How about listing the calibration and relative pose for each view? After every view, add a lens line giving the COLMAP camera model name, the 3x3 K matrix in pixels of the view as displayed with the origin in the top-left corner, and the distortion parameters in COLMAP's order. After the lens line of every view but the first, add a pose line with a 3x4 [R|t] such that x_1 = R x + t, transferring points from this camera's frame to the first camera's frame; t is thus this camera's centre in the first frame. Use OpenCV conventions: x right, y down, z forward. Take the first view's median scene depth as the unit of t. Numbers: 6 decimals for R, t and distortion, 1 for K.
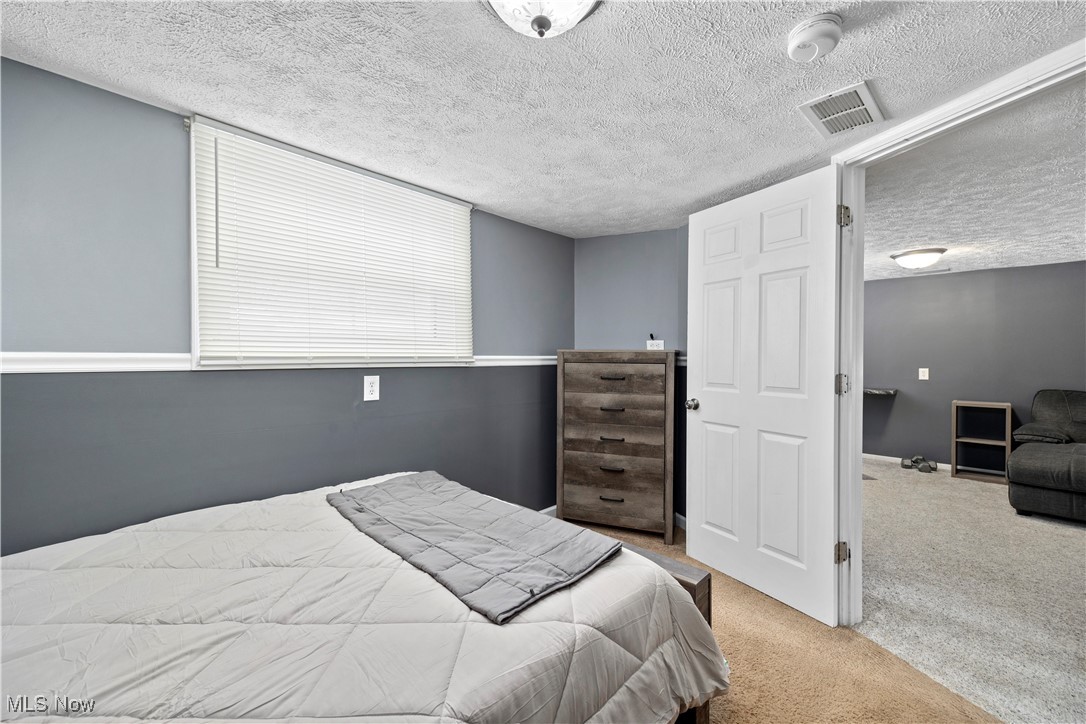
lens RADIAL K [[428.0, 0, 548.5], [0, 428.0, 360.3], [0, 0, 1]] dist [0.003373, -0.001488]
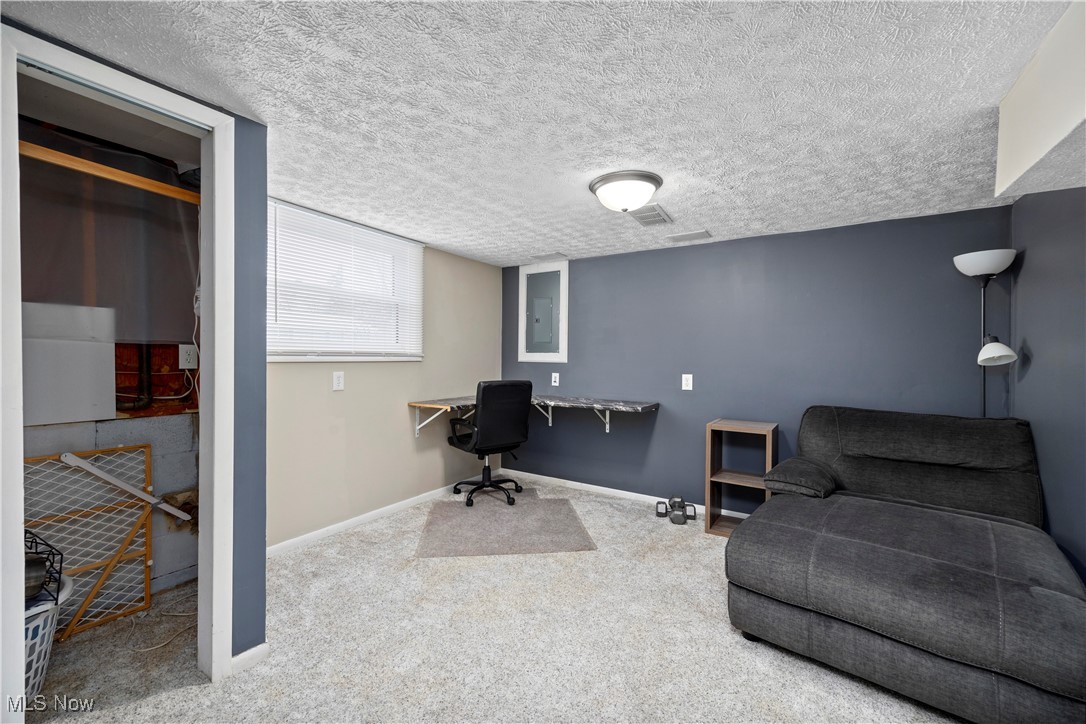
lens RADIAL K [[428.0, 0, 546.8], [0, 428.0, 361.7], [0, 0, 1]] dist [0.003373, -0.001488]
pose [[0.978667, 0.004271, 0.205407, 0.550182], [-0.003704, 0.999988, -0.003146, 0.000455], [-0.205418, 0.002319, 0.978672, 0.380681]]
